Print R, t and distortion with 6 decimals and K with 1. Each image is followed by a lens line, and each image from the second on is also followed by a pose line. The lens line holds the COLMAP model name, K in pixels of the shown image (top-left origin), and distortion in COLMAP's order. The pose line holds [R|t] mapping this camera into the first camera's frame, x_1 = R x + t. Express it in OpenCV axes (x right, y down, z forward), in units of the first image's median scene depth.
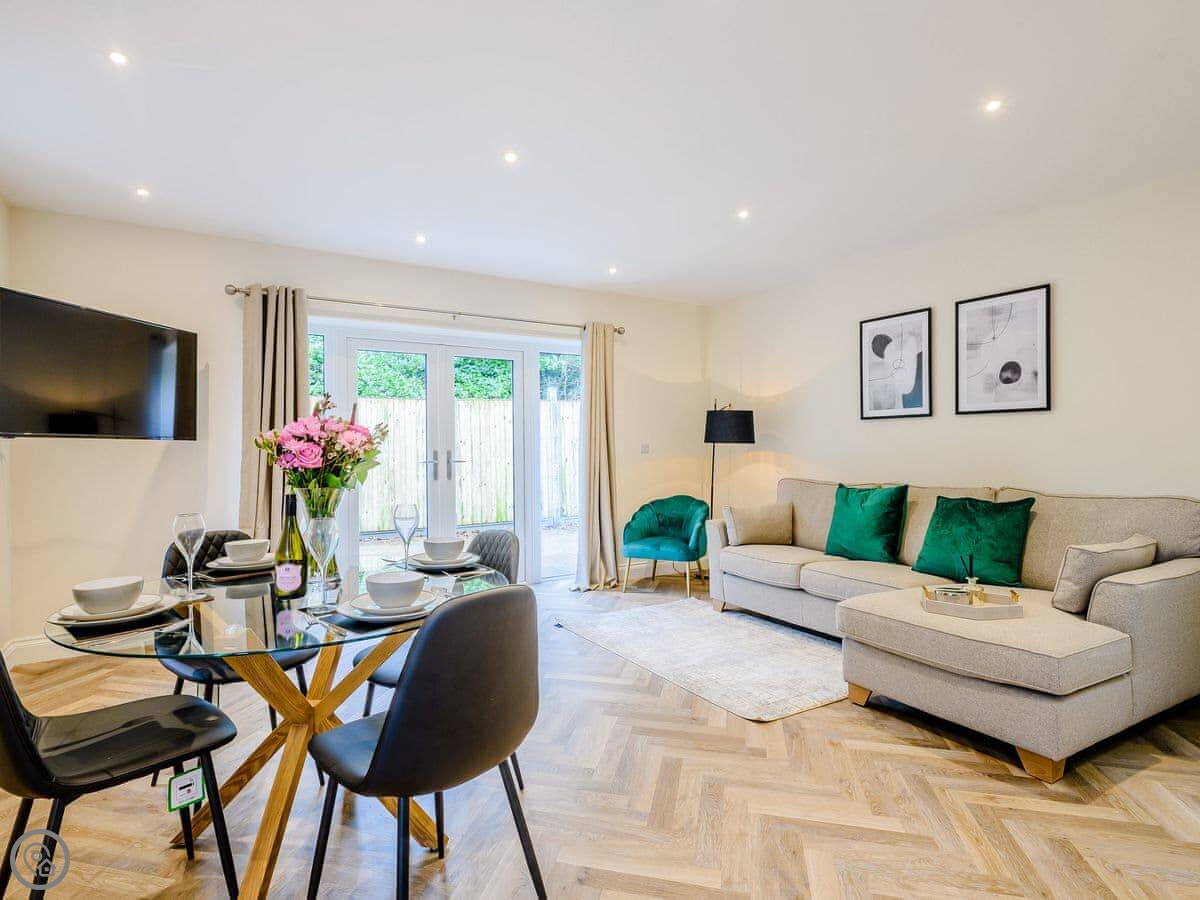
lens RADIAL K [[634.6, 0, 554.8], [0, 634.6, 450.4], [0, 0, 1]] dist [0.001869, 0.000816]
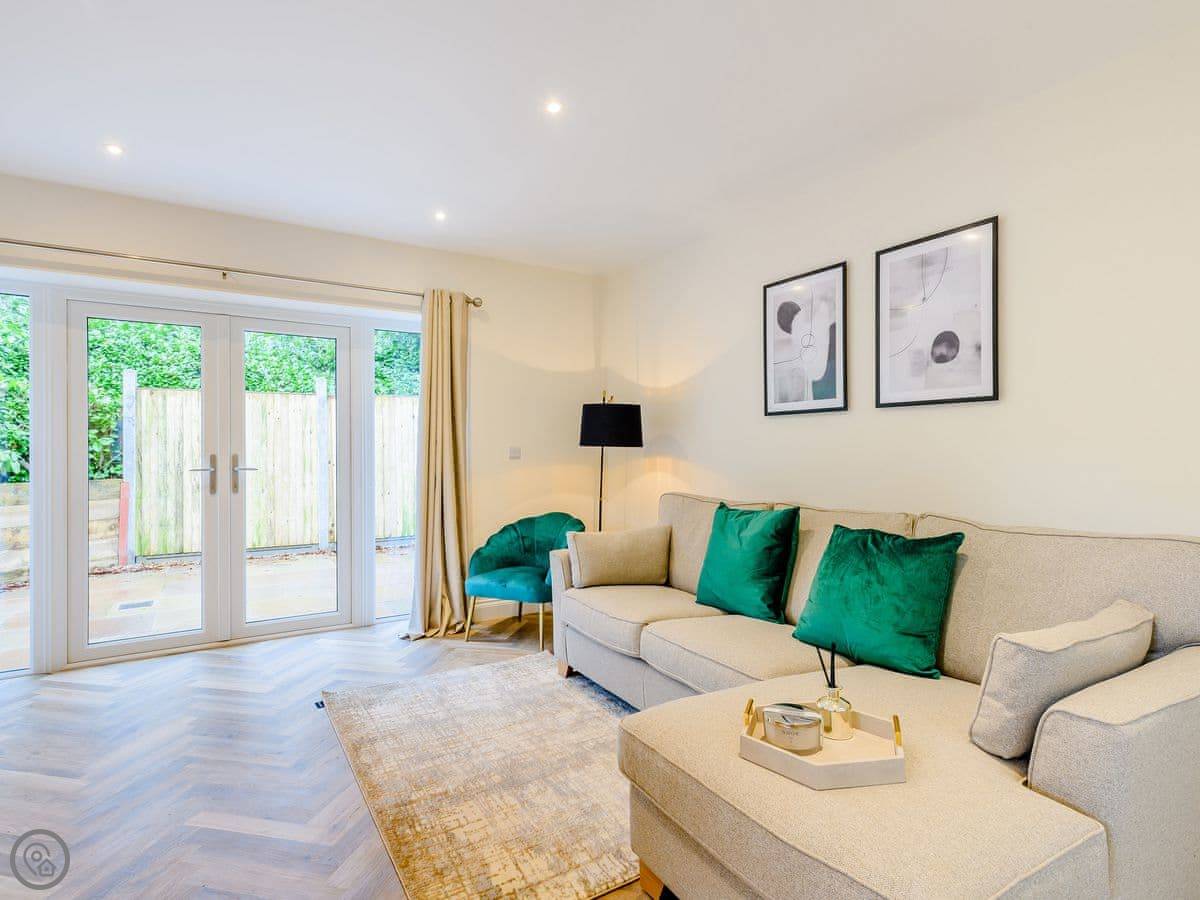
lens RADIAL K [[627.7, 0, 576.8], [0, 627.7, 451.6], [0, 0, 1]] dist [0.003780, 0.000808]
pose [[0.999647, 0.003424, 0.026352, 0.260553], [-0.003336, 0.999989, -0.003375, -0.002857], [-0.026363, 0.003286, 0.999647, 0.282133]]
